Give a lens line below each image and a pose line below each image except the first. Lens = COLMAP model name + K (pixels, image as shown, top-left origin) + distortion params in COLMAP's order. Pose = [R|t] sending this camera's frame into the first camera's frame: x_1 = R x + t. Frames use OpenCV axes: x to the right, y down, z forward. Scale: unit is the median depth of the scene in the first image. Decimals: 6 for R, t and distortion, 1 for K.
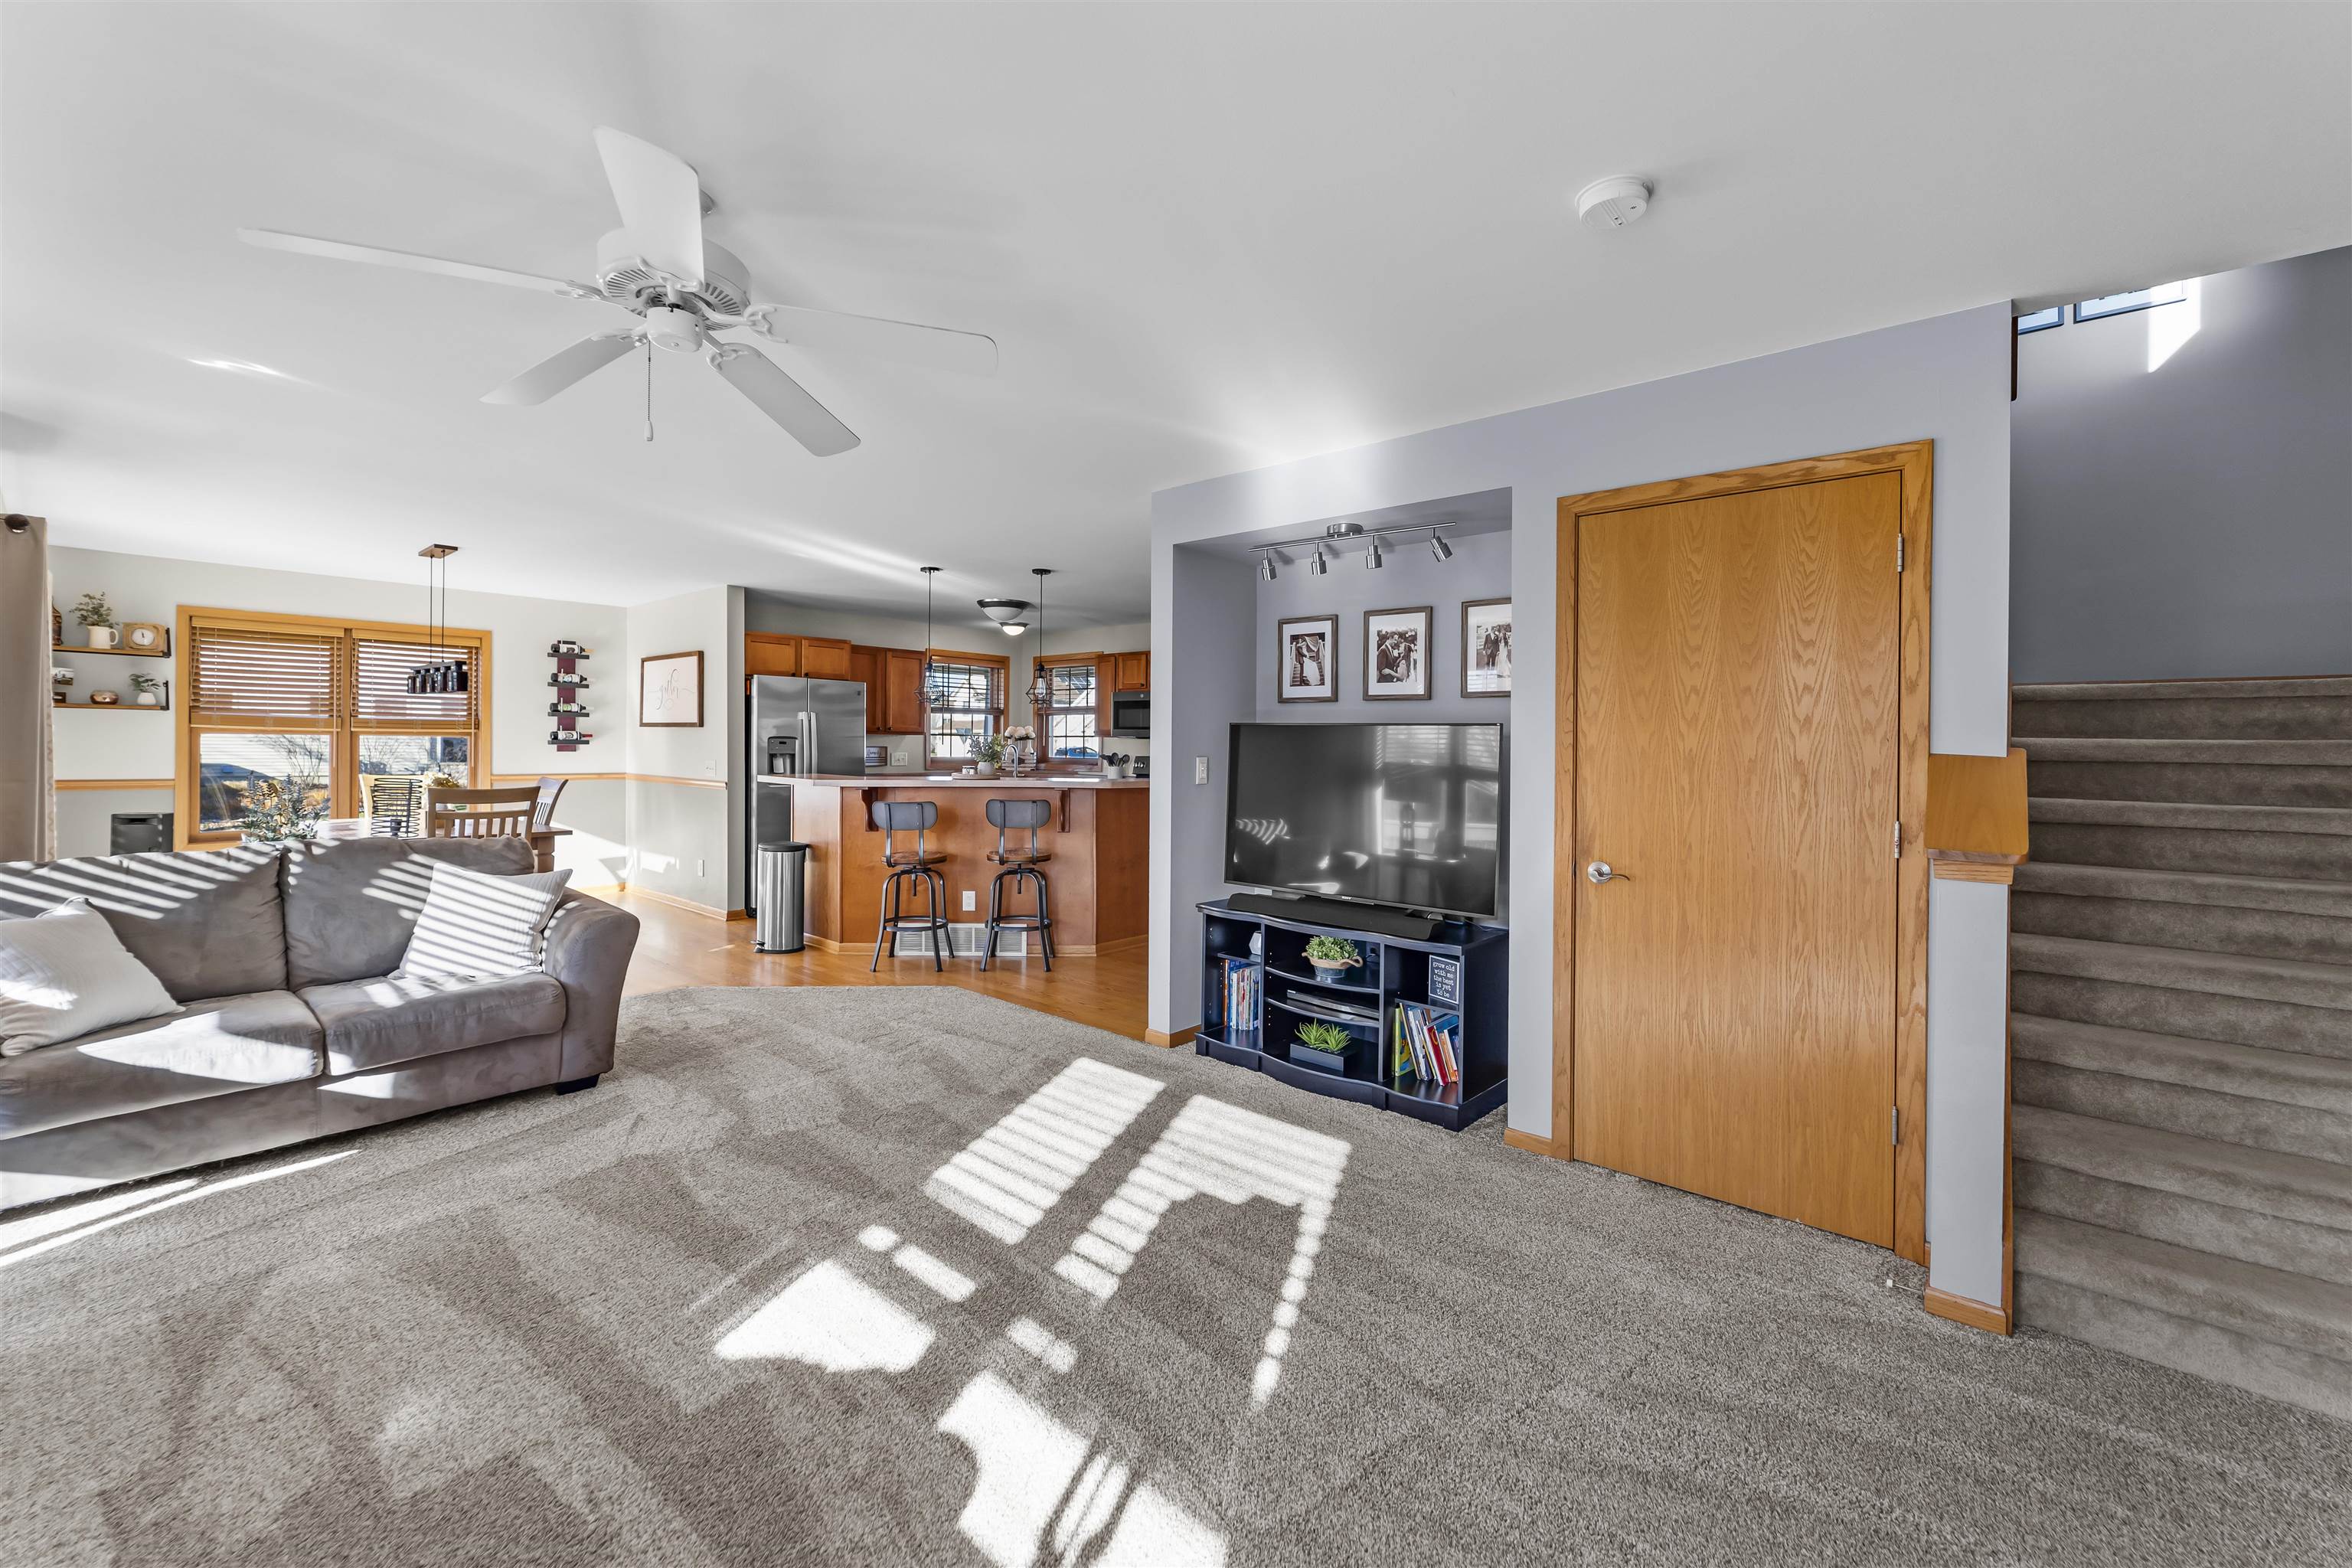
lens RADIAL K [[949.5, 0, 1158.4], [0, 949.5, 762.3], [0, 0, 1]] dist [0.002701, -0.001134]
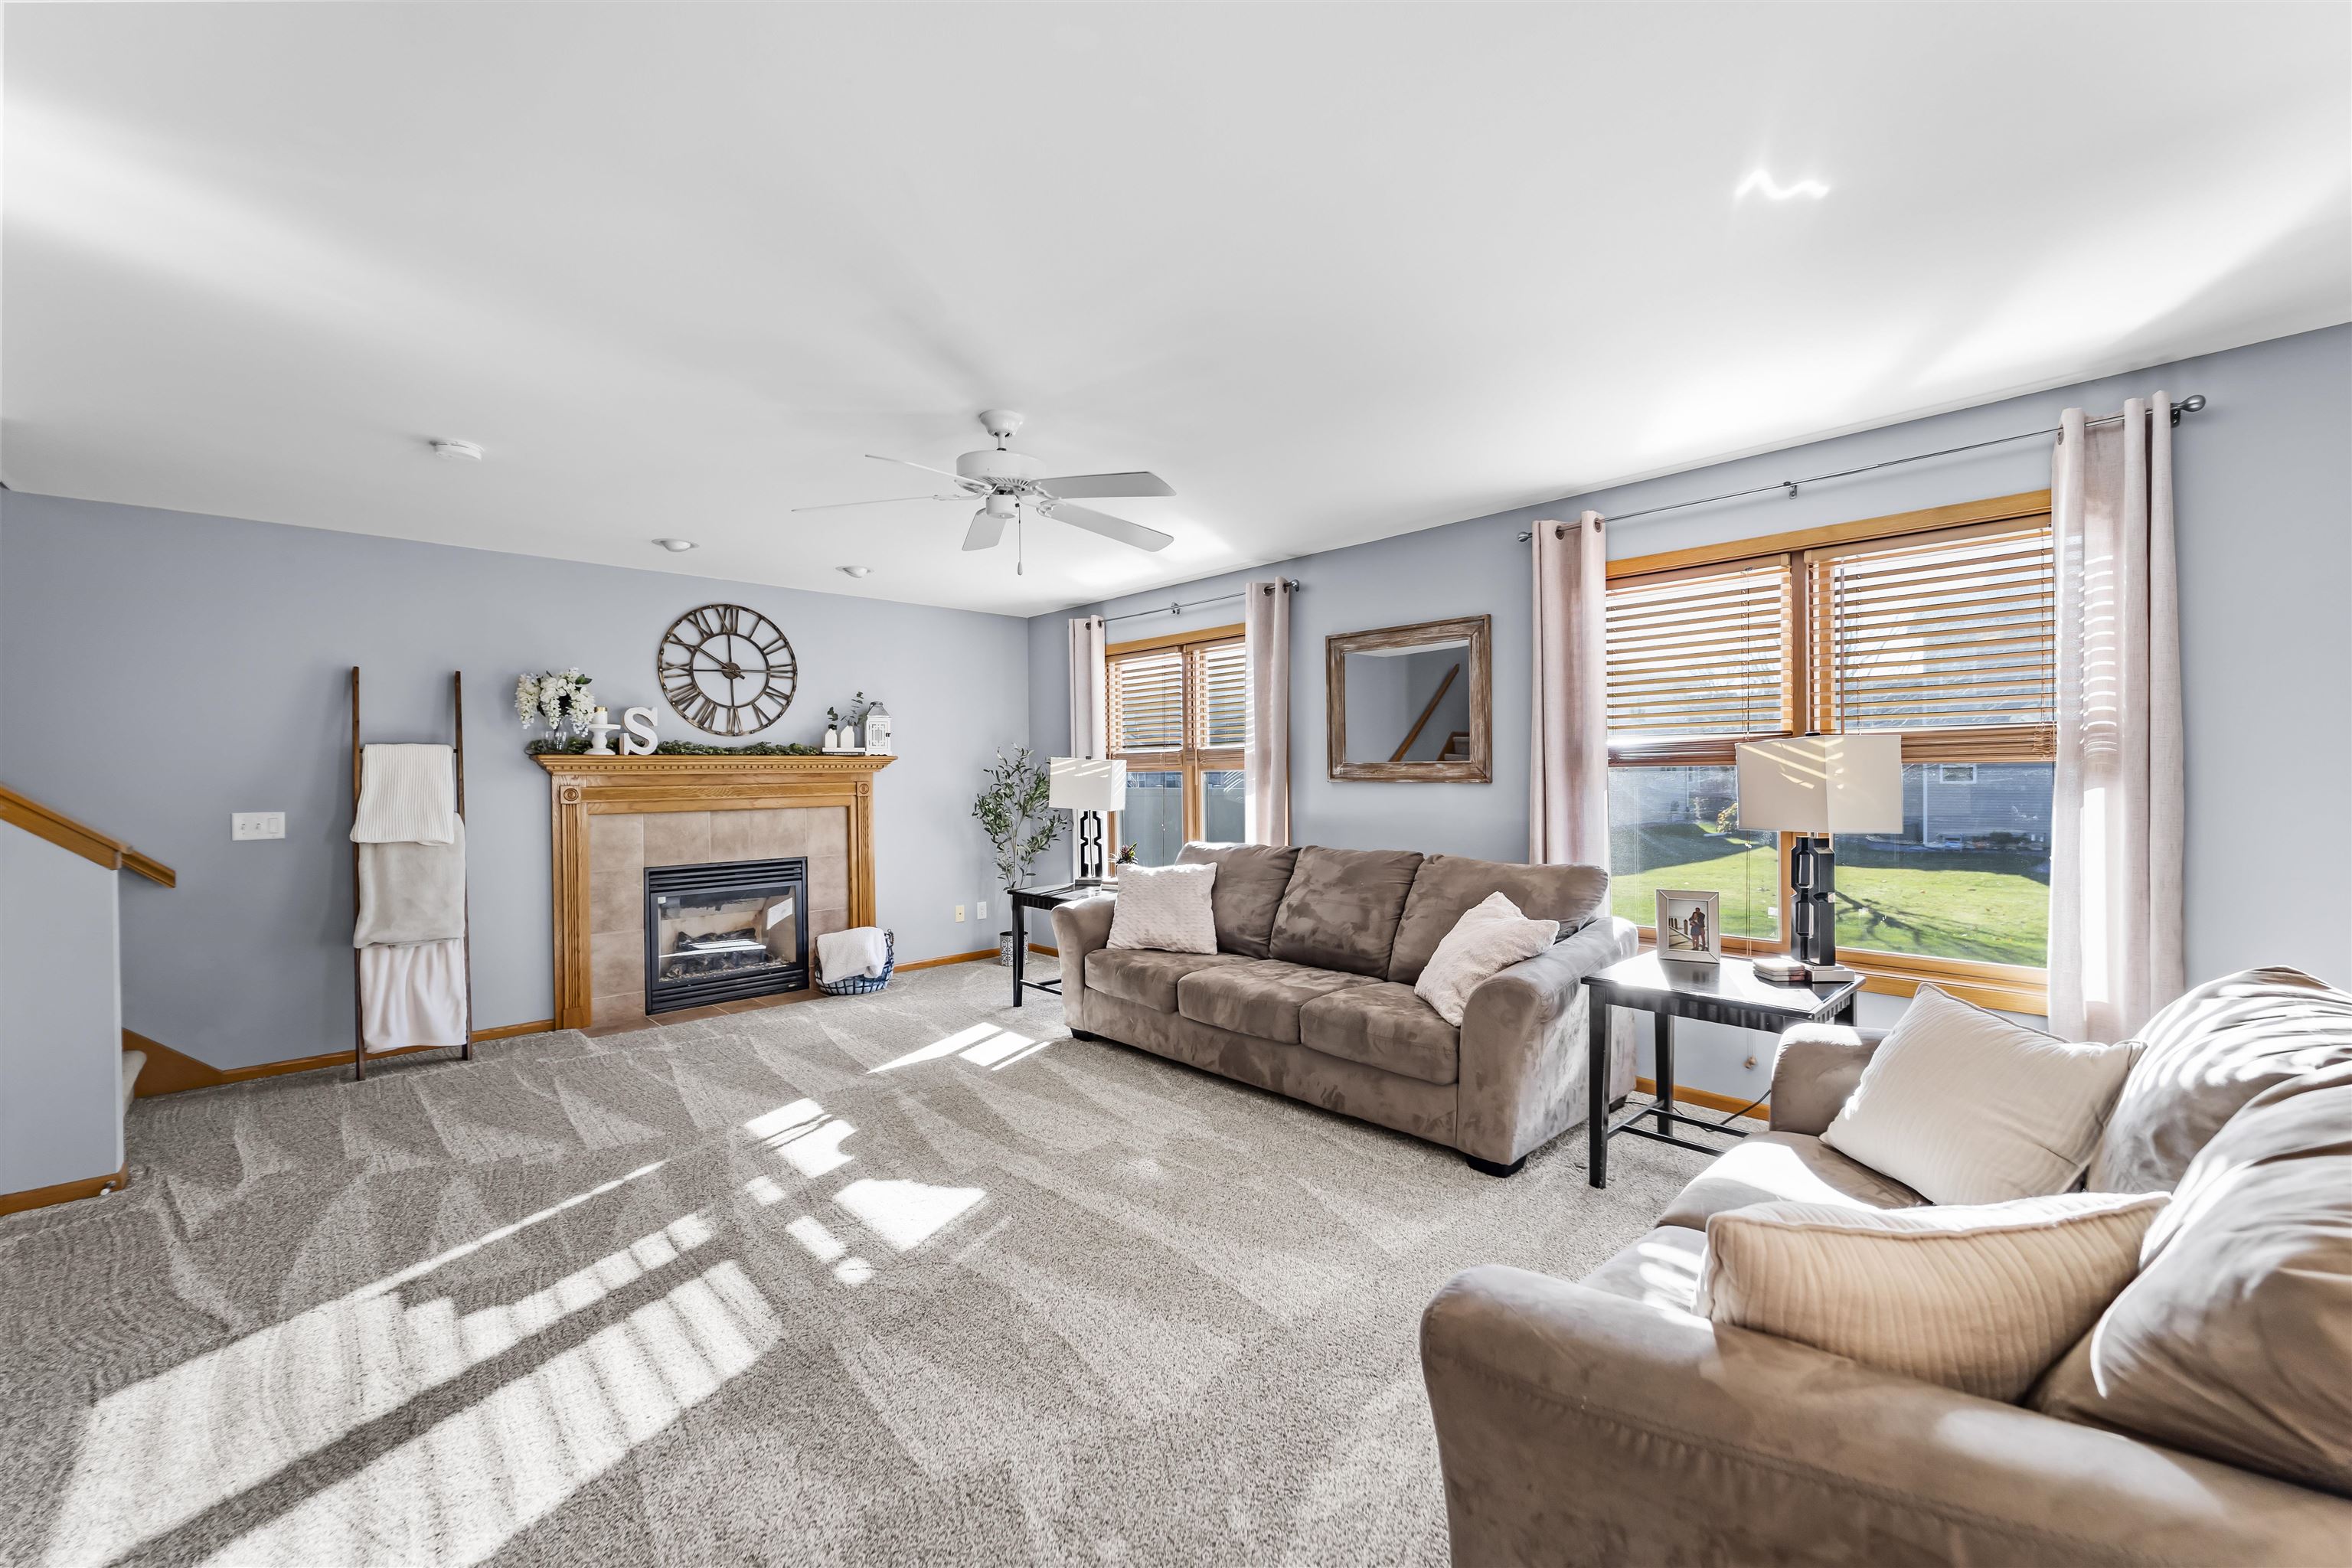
lens RADIAL K [[949.5, 0, 1174.5], [0, 949.5, 773.0], [0, 0, 1]] dist [0.002701, -0.001134]
pose [[-0.995638, -0.002046, 0.093282, -0.228223], [-0.000290, 0.999823, 0.018832, -0.013051], [-0.093304, 0.018723, -0.995462, 0.616734]]
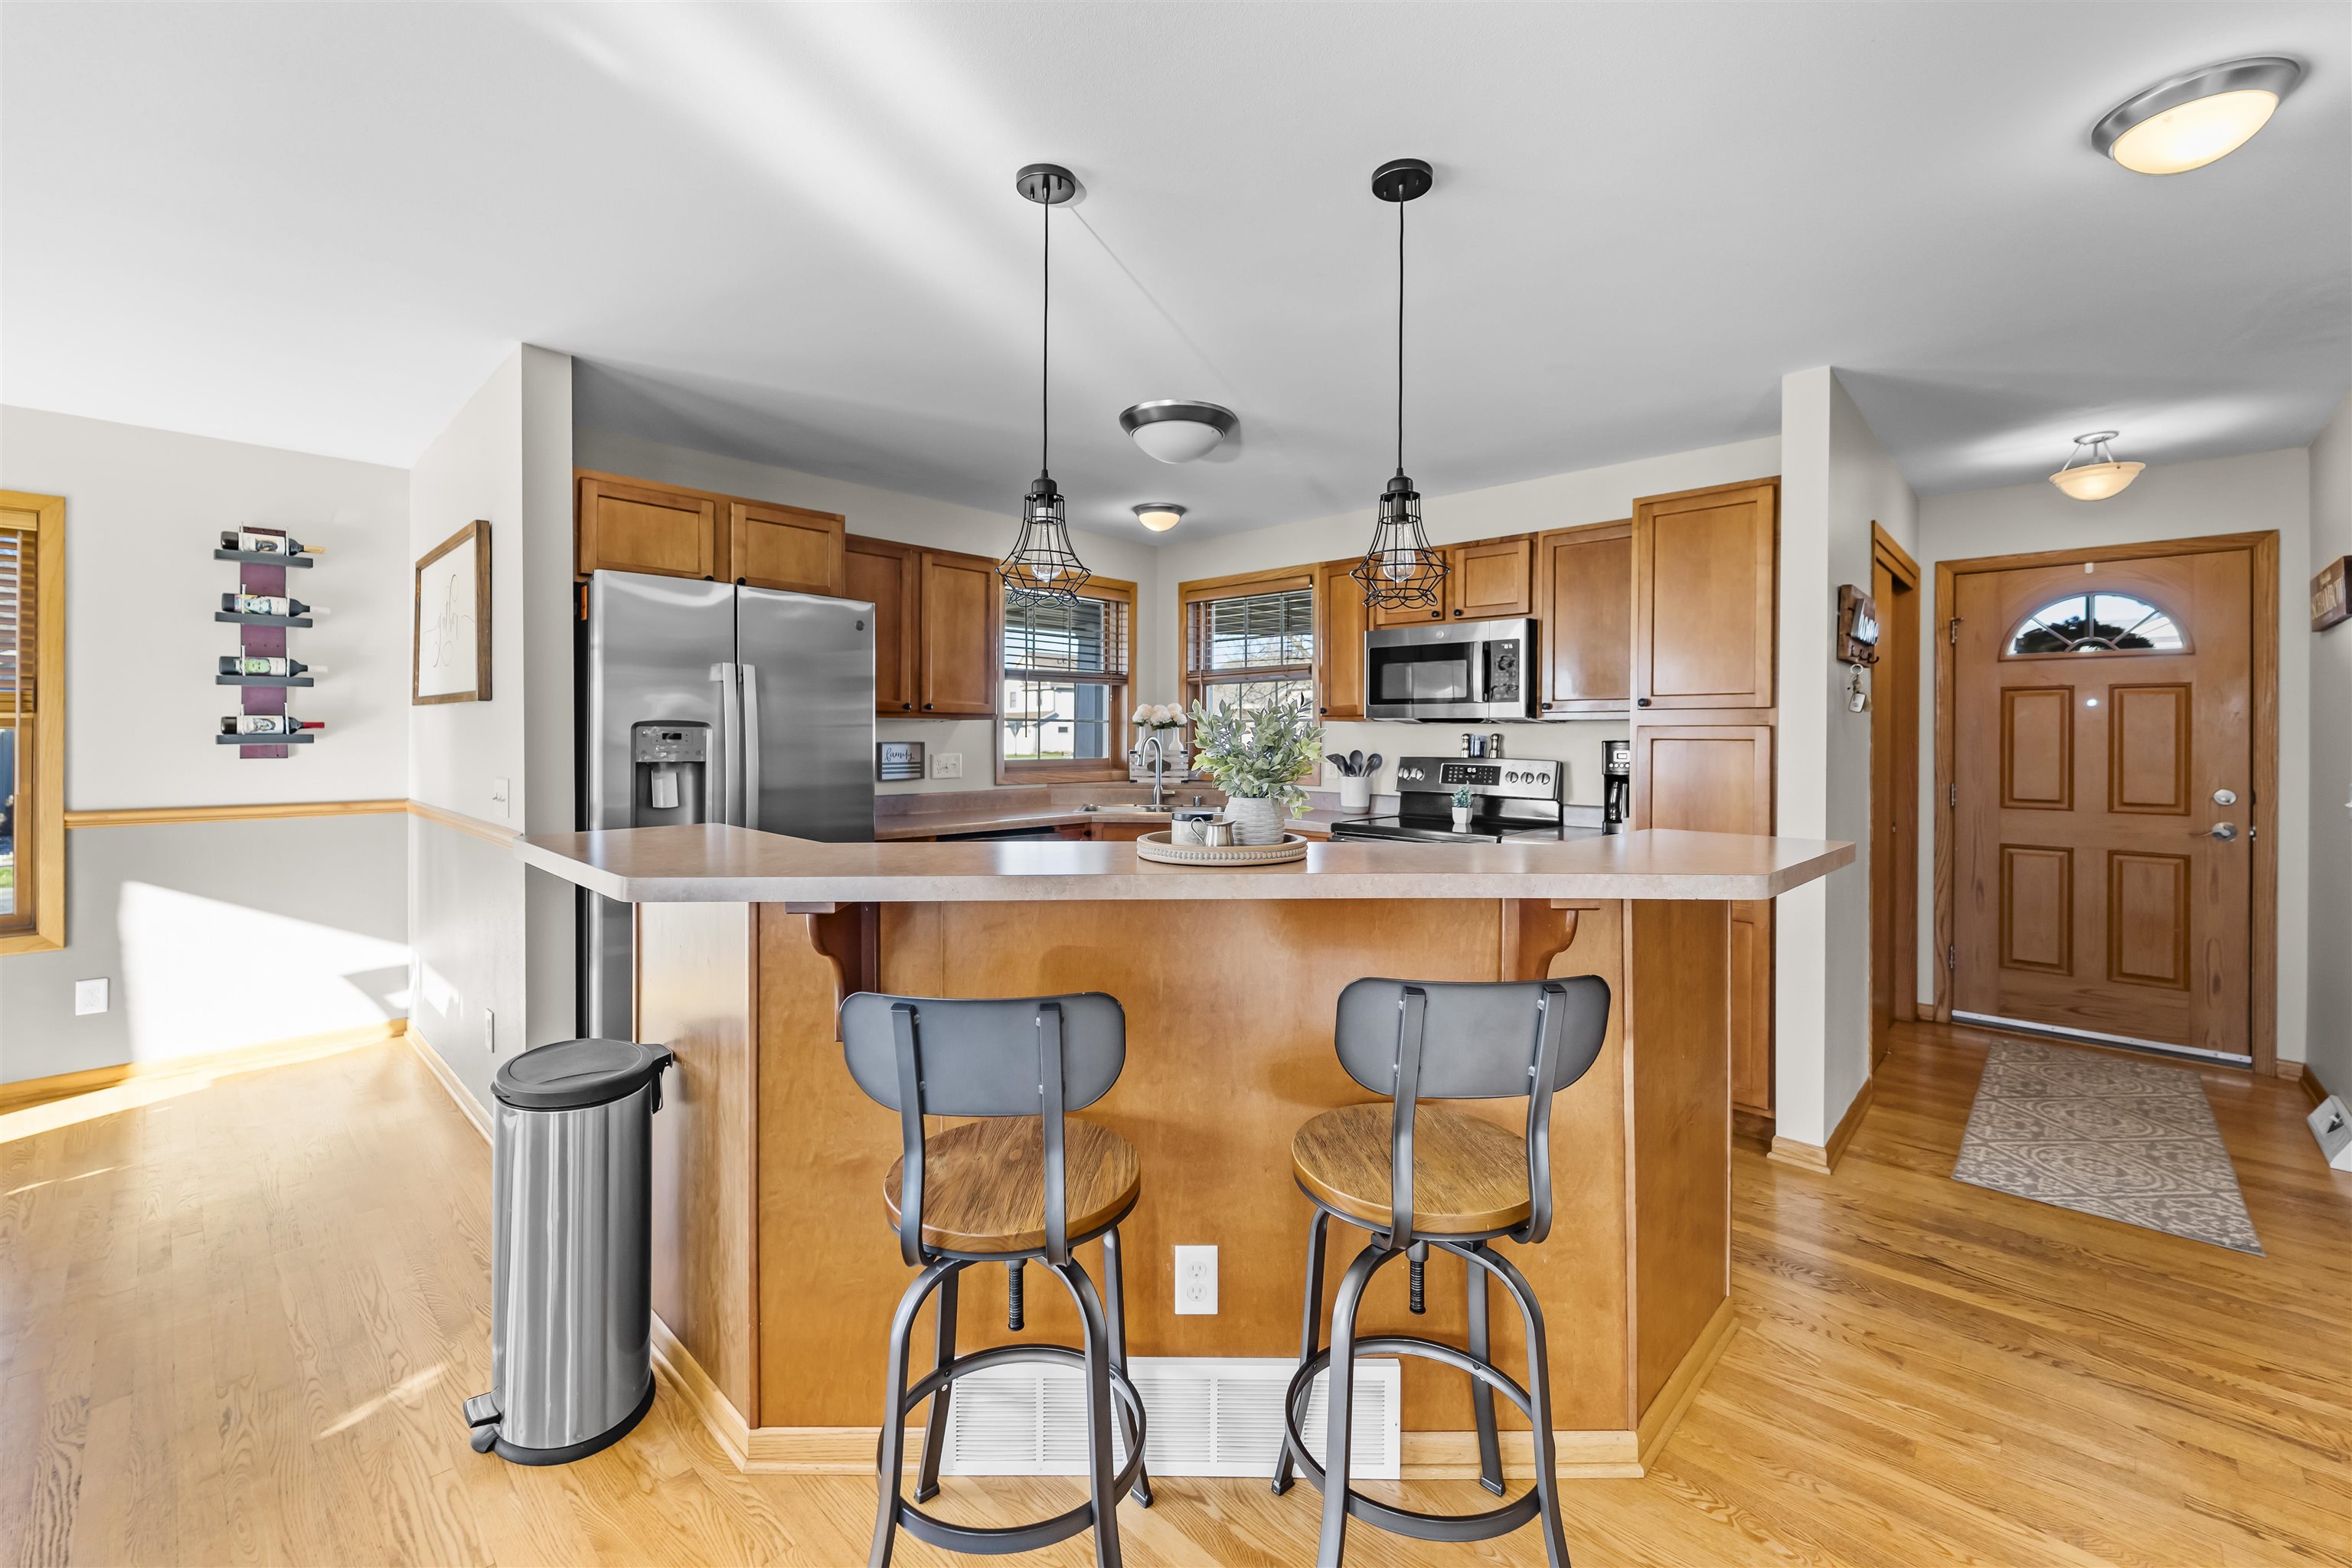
lens RADIAL K [[949.5, 0, 1174.2], [0, 949.5, 741.4], [0, 0, 1]] dist [0.002701, -0.001134]
pose [[0.999571, -0.007558, -0.028307, -0.148787], [0.007185, 0.999886, -0.013272, -0.010210], [0.028404, 0.013063, 0.999511, 0.537789]]
